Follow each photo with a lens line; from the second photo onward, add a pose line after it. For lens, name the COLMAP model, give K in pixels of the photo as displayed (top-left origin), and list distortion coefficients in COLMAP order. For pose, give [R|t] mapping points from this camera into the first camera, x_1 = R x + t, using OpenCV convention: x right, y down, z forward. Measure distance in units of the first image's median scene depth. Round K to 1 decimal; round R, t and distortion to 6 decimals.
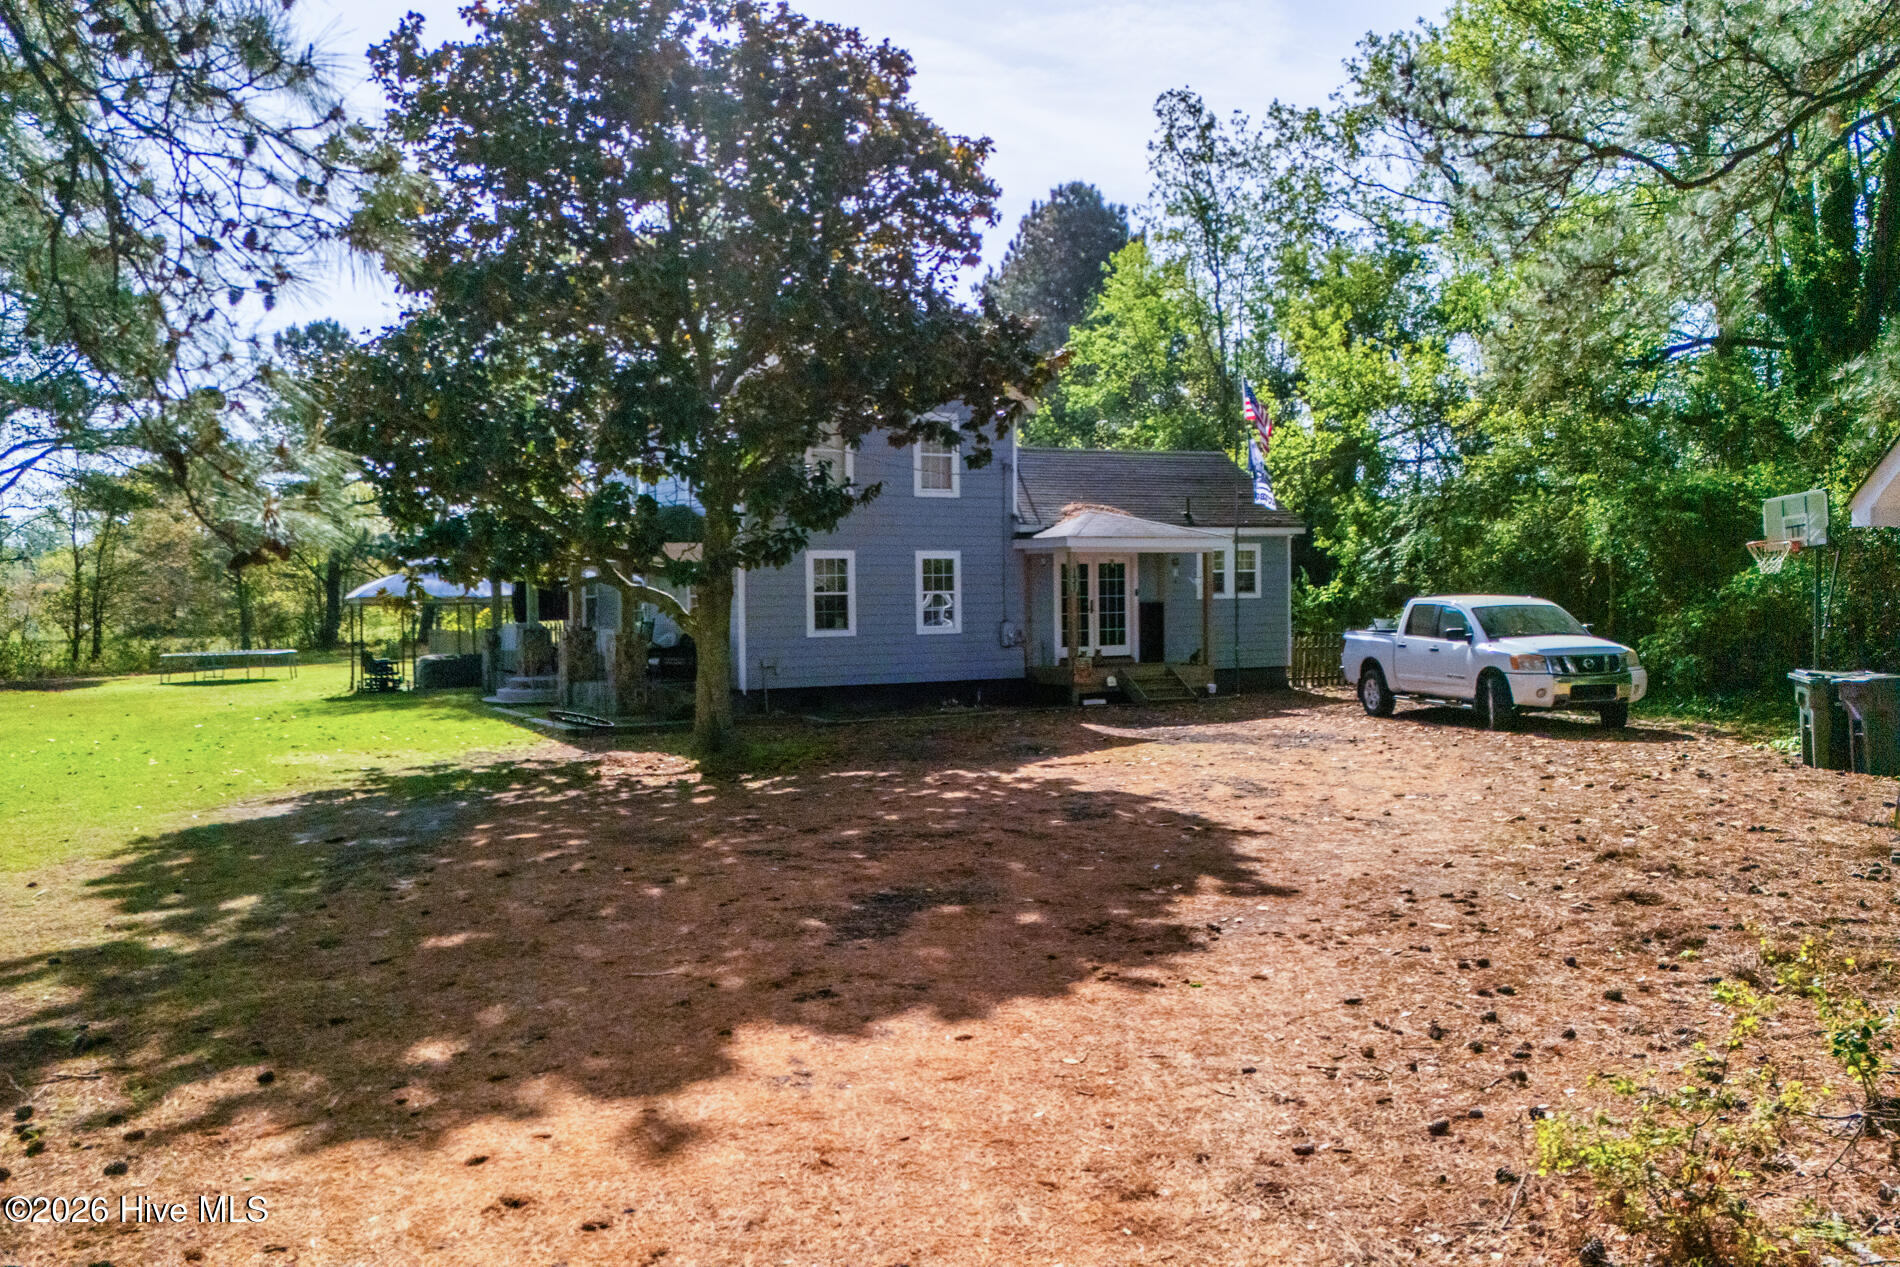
lens RADIAL K [[1322.1, 0, 950.0], [0, 1322.1, 633.5], [0, 0, 1]] dist [-0.114359, 0.000086]
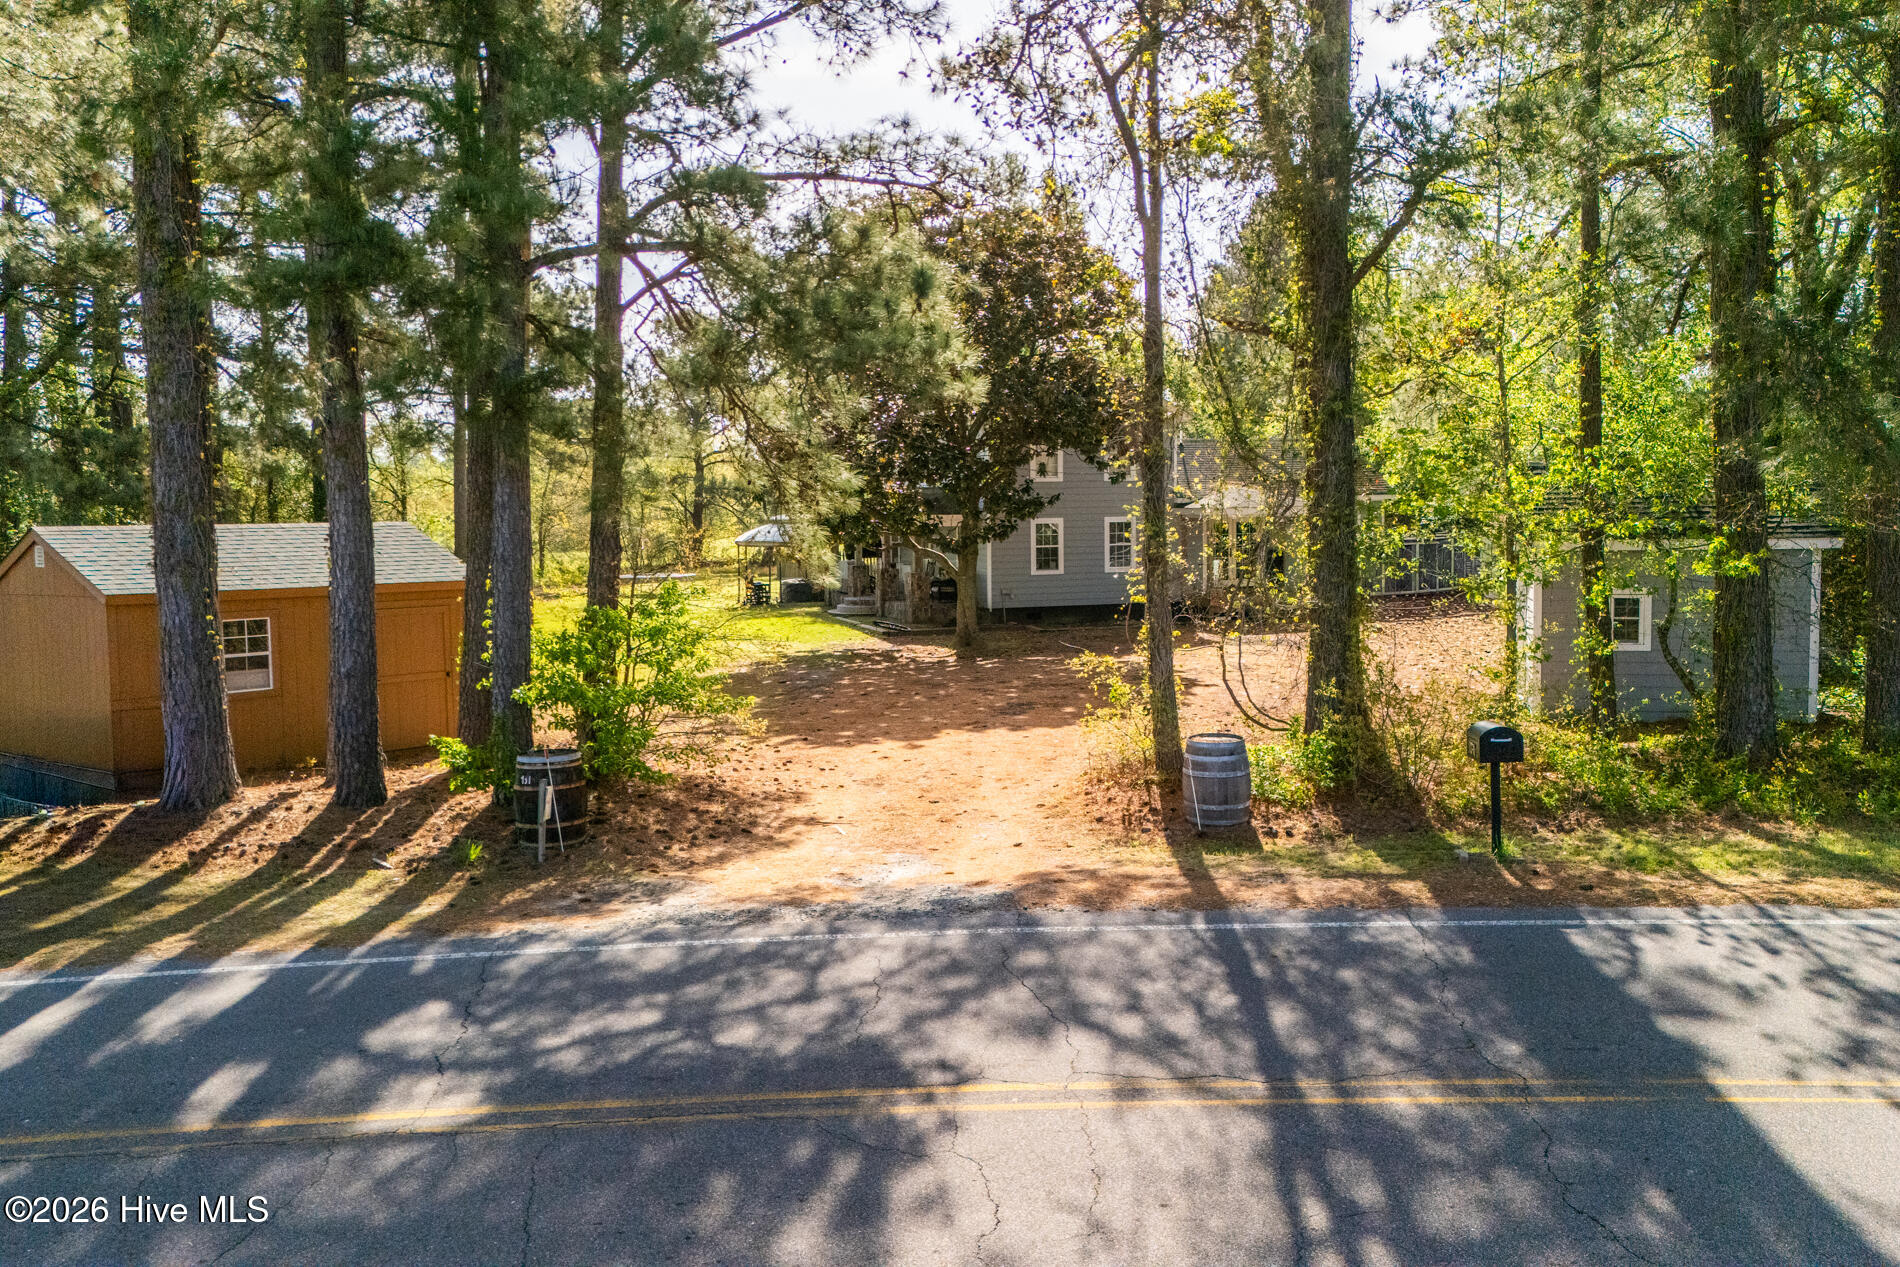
lens RADIAL K [[1316.6, 0, 950.0], [0, 1316.6, 633.5], [0, 0, 1]] dist [0.000116, -0.000014]
pose [[0.975427, 0.020647, -0.219352, 0.163058], [-0.004153, 0.997145, 0.075392, -0.051598], [0.220283, -0.072628, 0.972729, -0.624203]]
